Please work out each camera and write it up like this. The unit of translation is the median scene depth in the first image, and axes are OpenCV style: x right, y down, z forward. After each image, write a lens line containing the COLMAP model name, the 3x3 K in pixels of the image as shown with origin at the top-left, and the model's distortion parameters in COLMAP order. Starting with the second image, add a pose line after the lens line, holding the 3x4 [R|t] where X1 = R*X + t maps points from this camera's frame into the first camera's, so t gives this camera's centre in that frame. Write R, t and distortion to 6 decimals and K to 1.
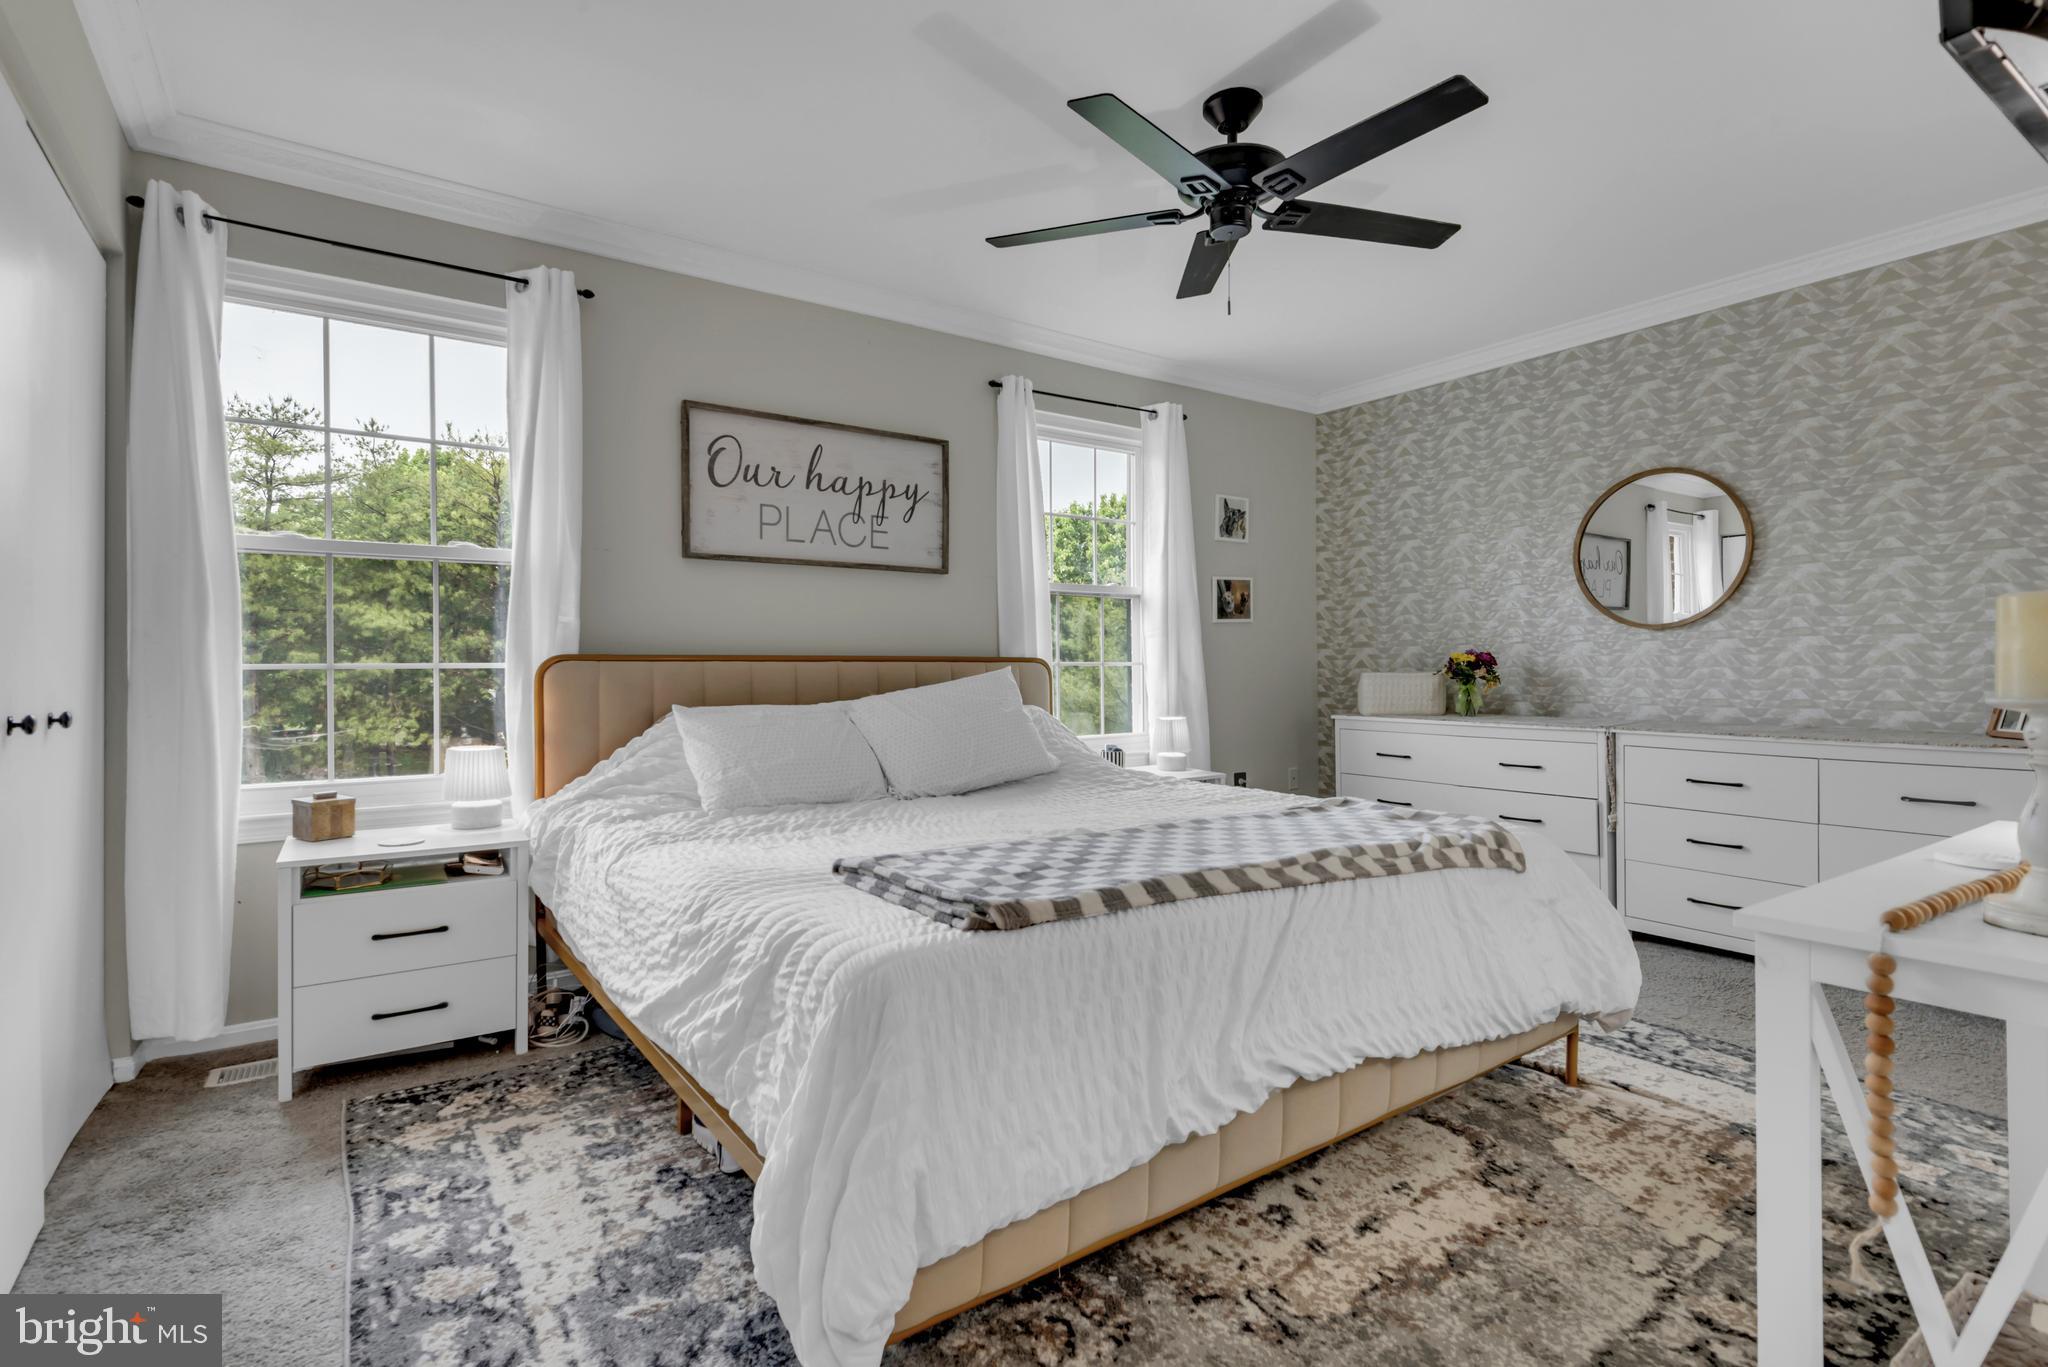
lens RADIAL K [[976.0, 0, 1020.3], [0, 976.0, 668.3], [0, 0, 1]] dist [0.020456, -0.000208]
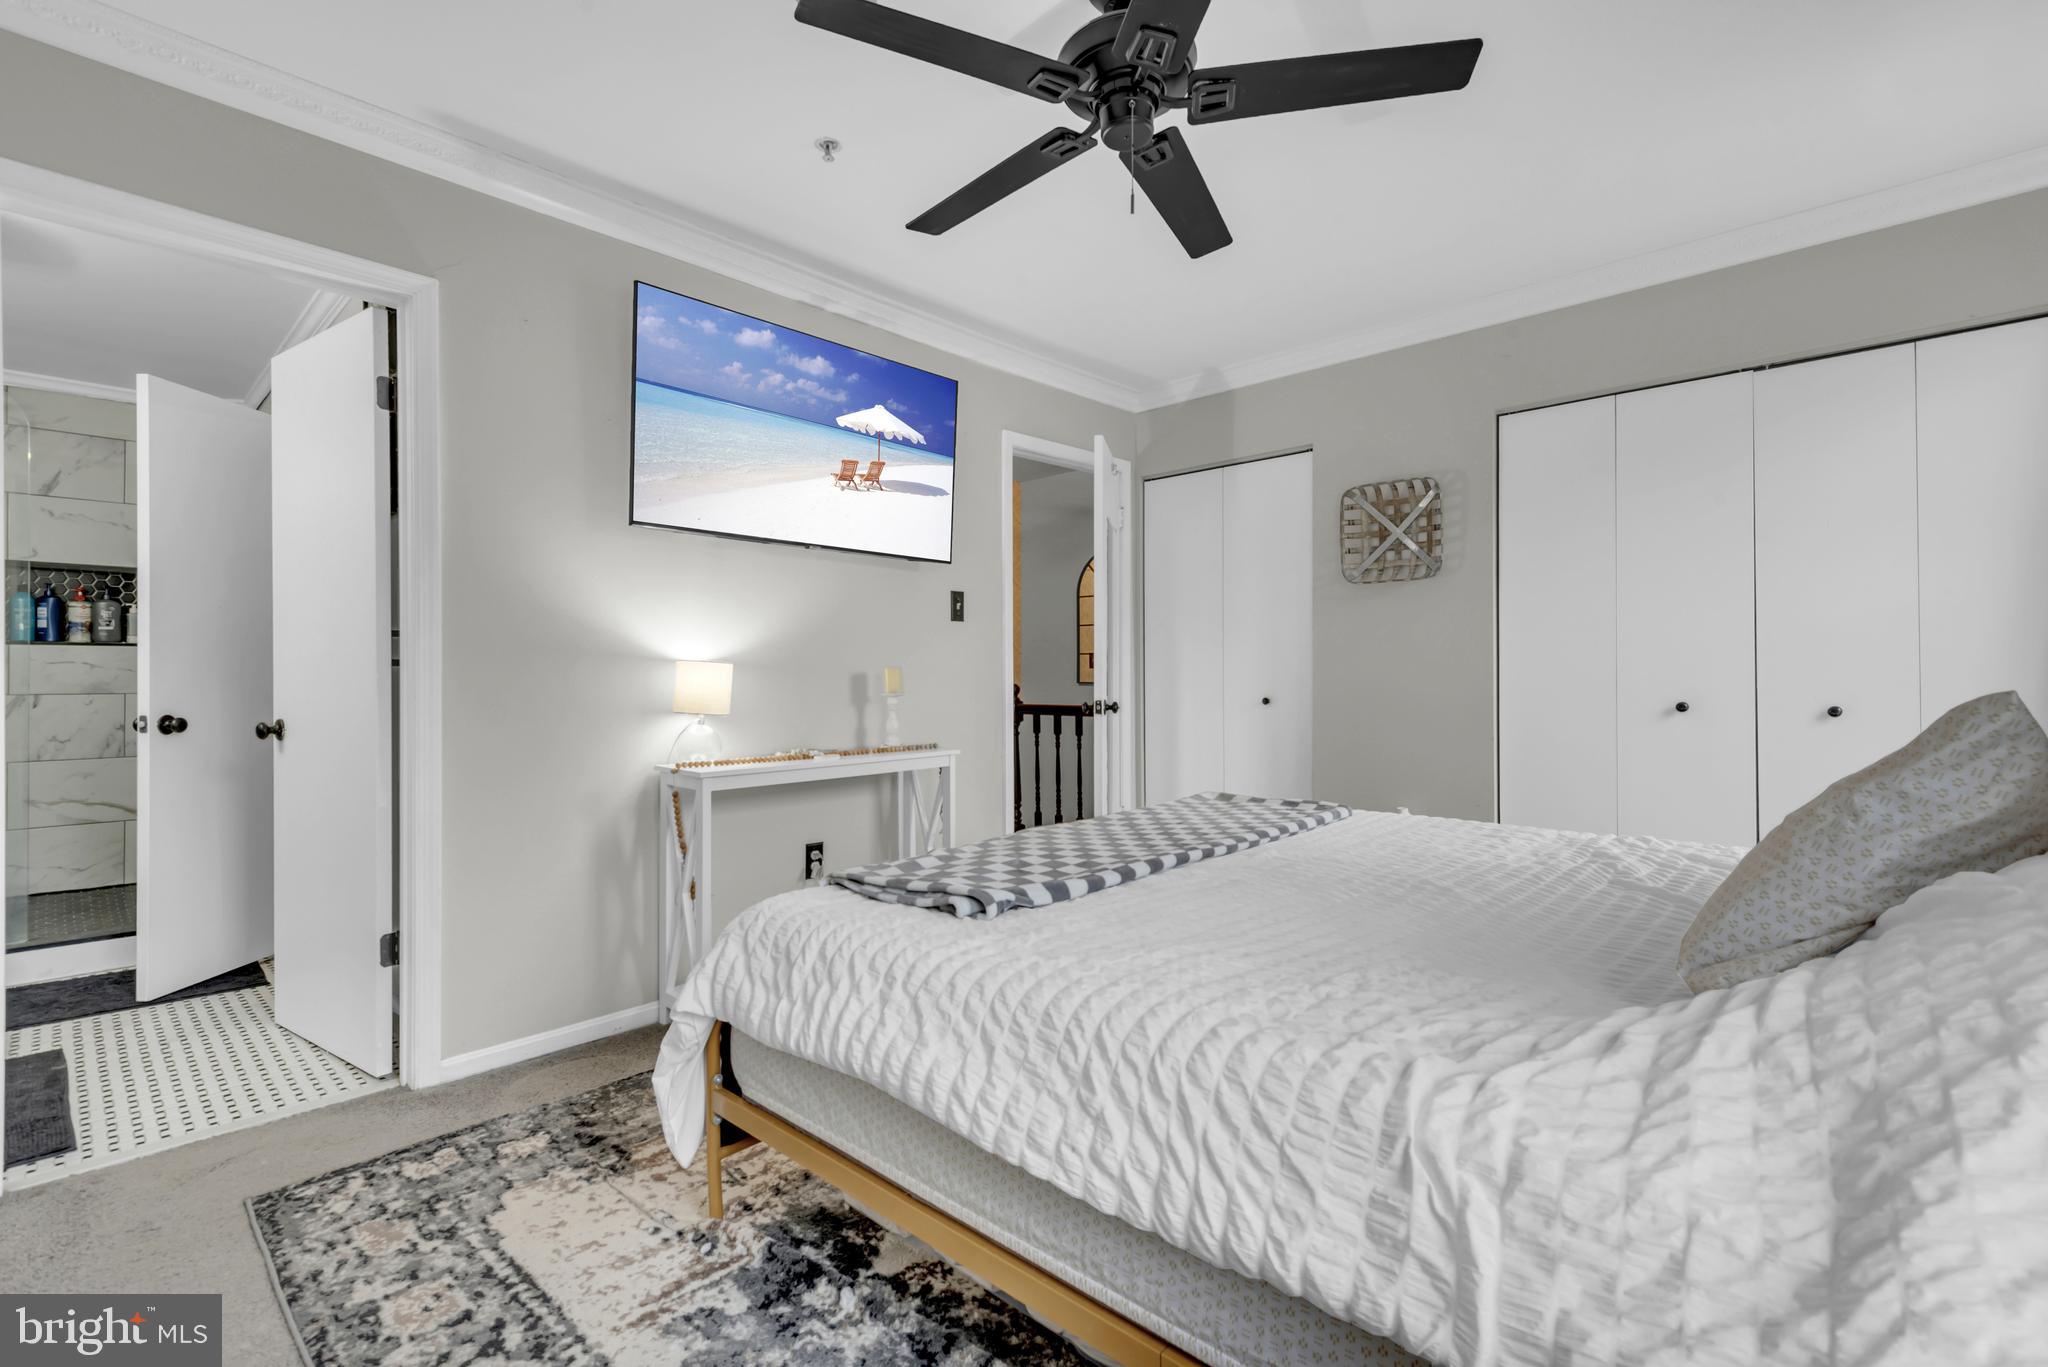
lens RADIAL K [[914.0, 0, 1018.2], [0, 914.0, 678.0], [0, 0, 1]] dist [0.017136, -0.010870]
pose [[-0.980983, 0.004980, -0.194029, 0.327771], [0.004349, 0.999984, 0.003677, -0.006221], [0.194045, 0.002763, -0.980989, 1.228091]]
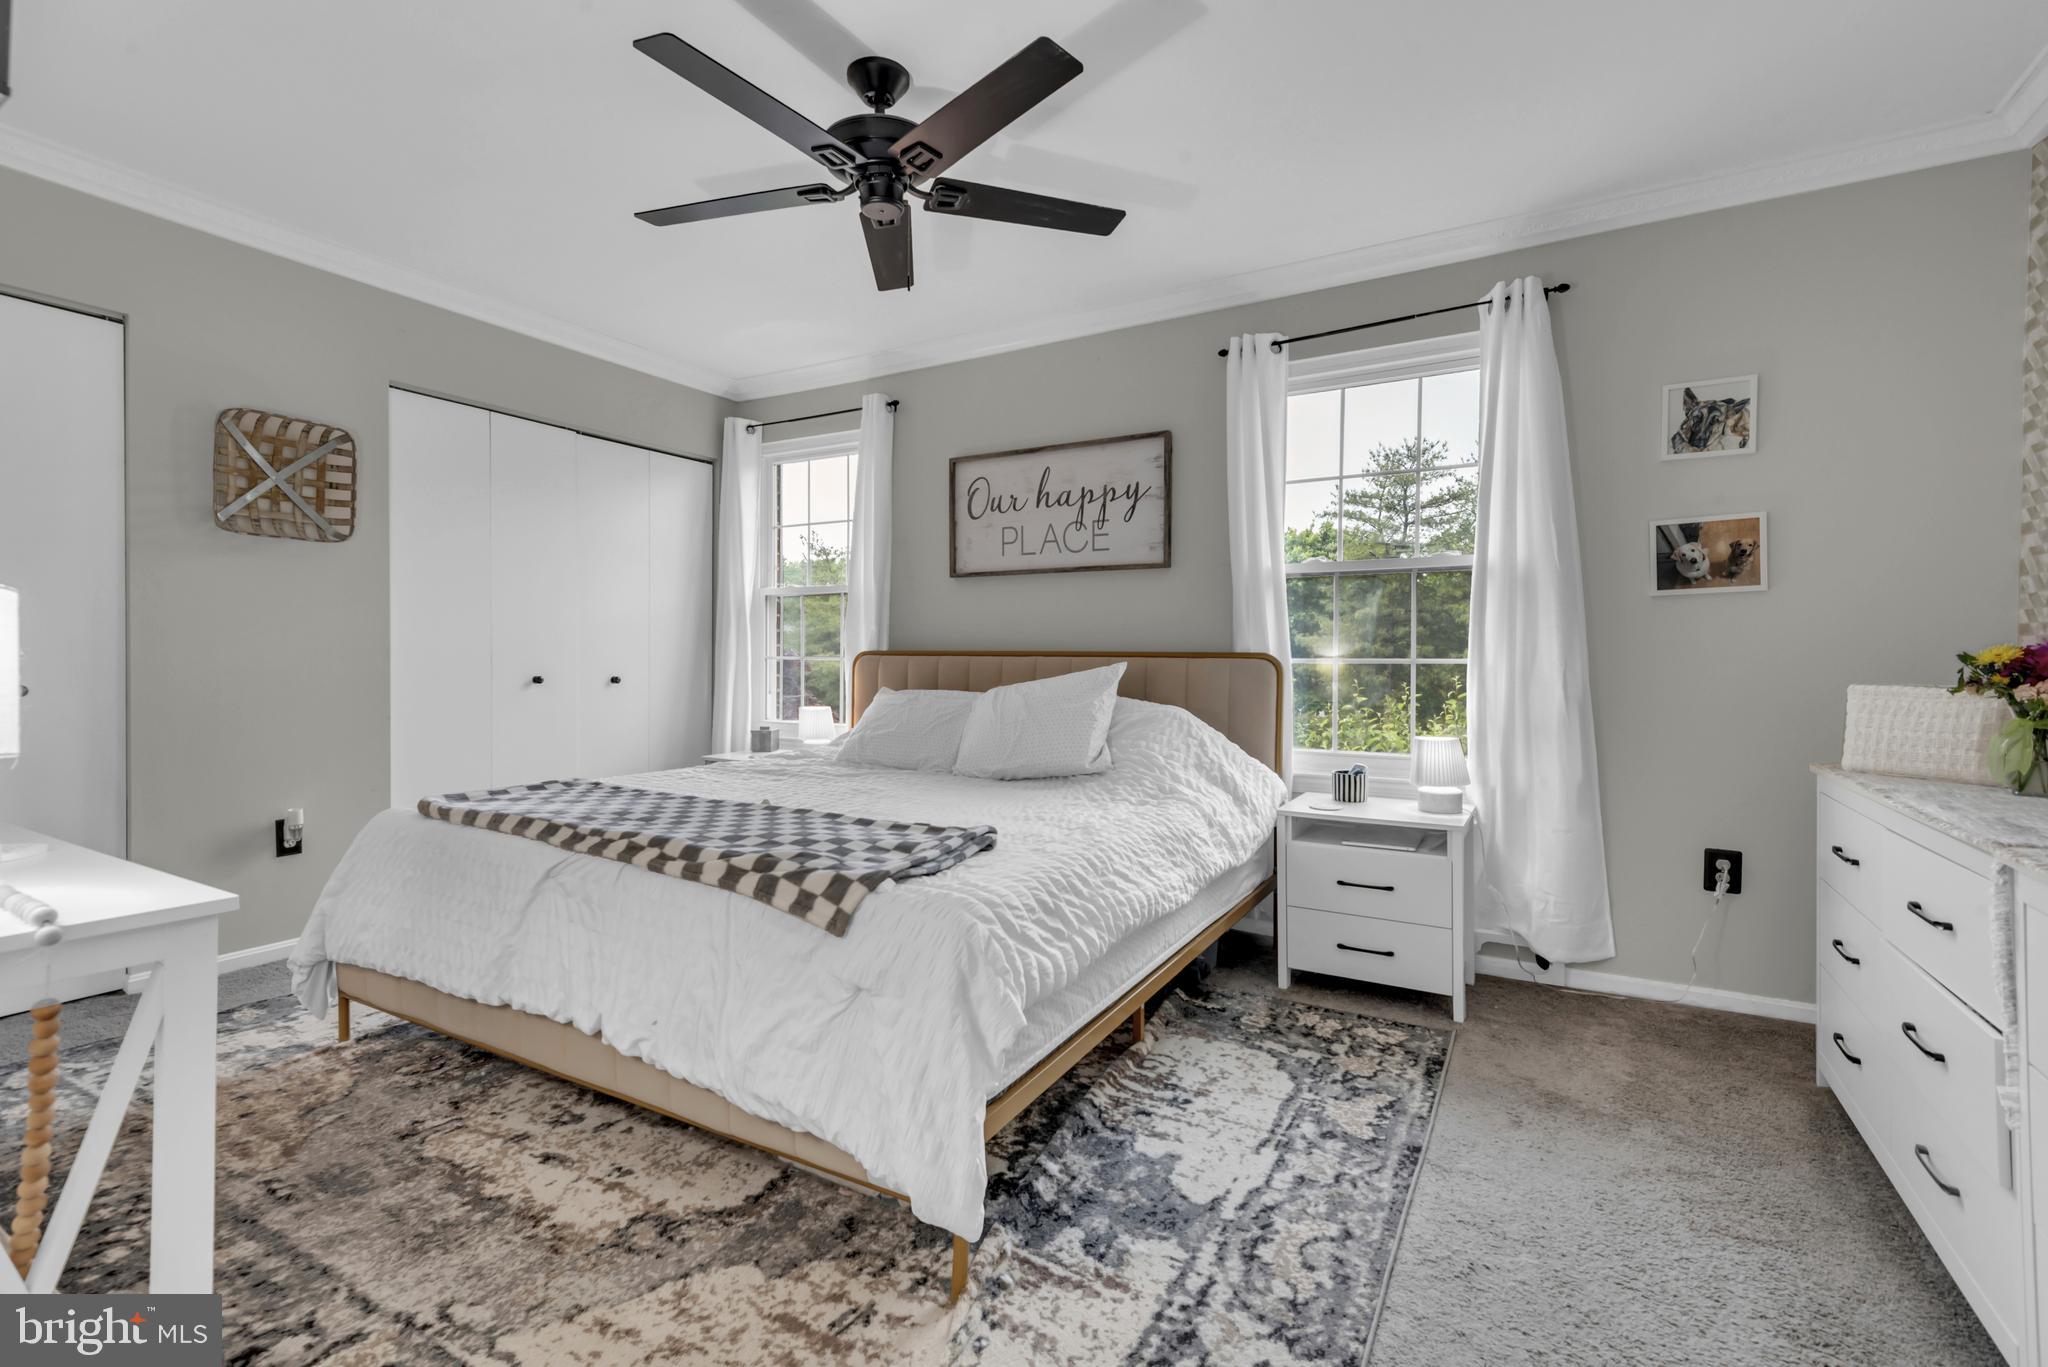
lens RADIAL K [[914.0, 0, 1018.2], [0, 914.0, 678.0], [0, 0, 1]] dist [0.017136, -0.010870]
pose [[0.415372, 0.020871, -0.909412, 0.790075], [-0.010296, 0.999781, 0.018243, -0.001399], [0.909594, 0.001786, 0.415495, 0.548565]]
